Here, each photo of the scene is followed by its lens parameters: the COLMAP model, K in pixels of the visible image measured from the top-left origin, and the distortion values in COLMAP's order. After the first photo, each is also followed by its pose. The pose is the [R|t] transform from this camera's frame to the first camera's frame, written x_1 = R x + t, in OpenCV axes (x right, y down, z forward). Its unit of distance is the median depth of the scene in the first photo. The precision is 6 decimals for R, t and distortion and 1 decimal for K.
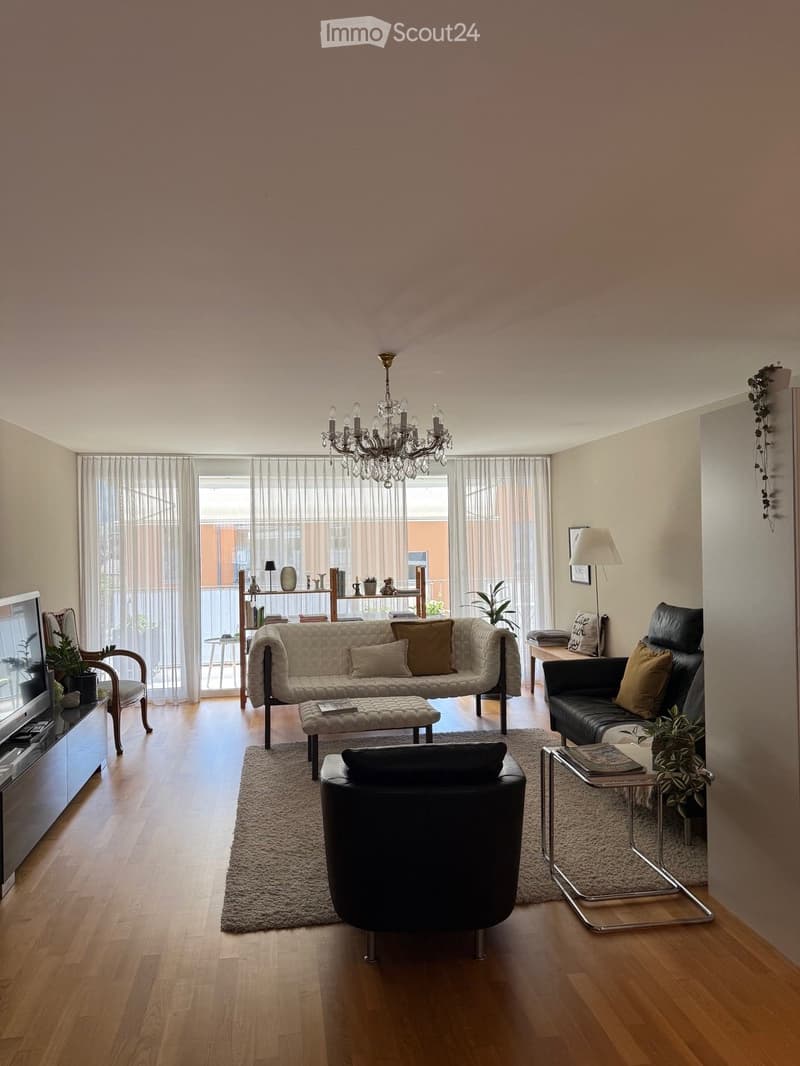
lens RADIAL K [[758.2, 0, 401.3], [0, 758.2, 536.5], [0, 0, 1]] dist [0.198442, -0.410642]
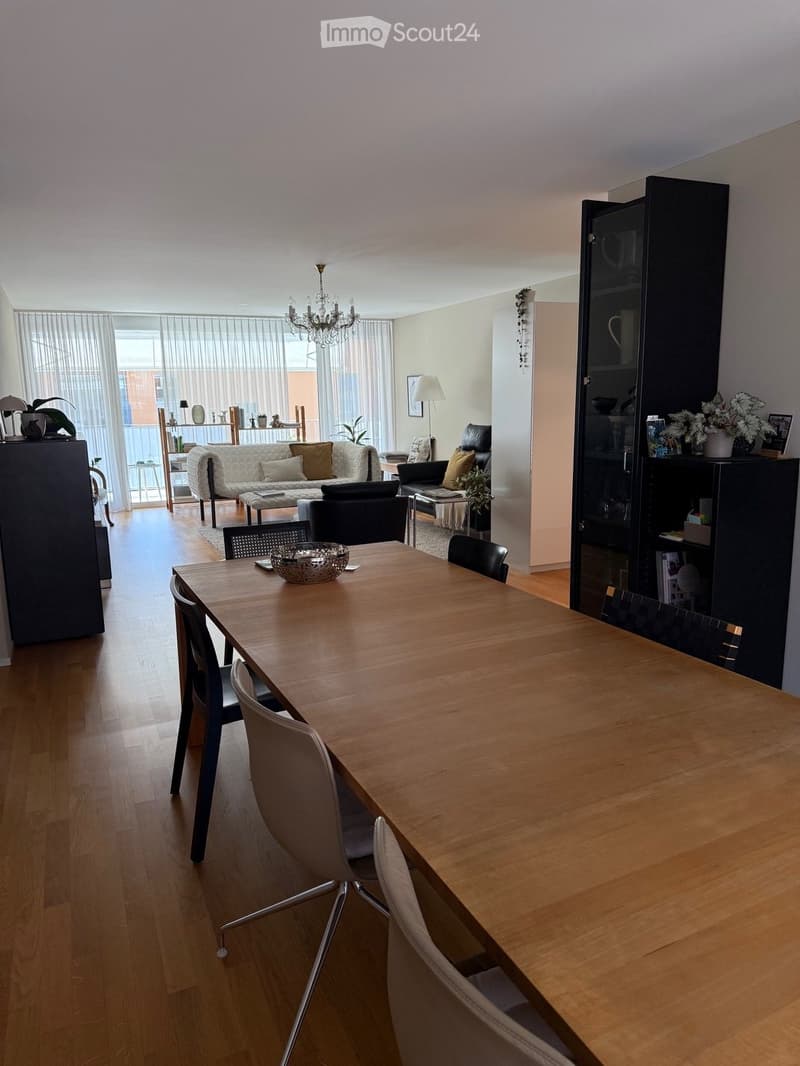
lens RADIAL K [[758.2, 0, 401.3], [0, 758.2, 536.5], [0, 0, 1]] dist [0.198442, -0.410642]
pose [[0.970134, -0.047210, 0.237929, -0.137531], [0.001656, 0.982144, 0.188125, 0.013632], [-0.242562, -0.182113, 0.952890, -0.377345]]
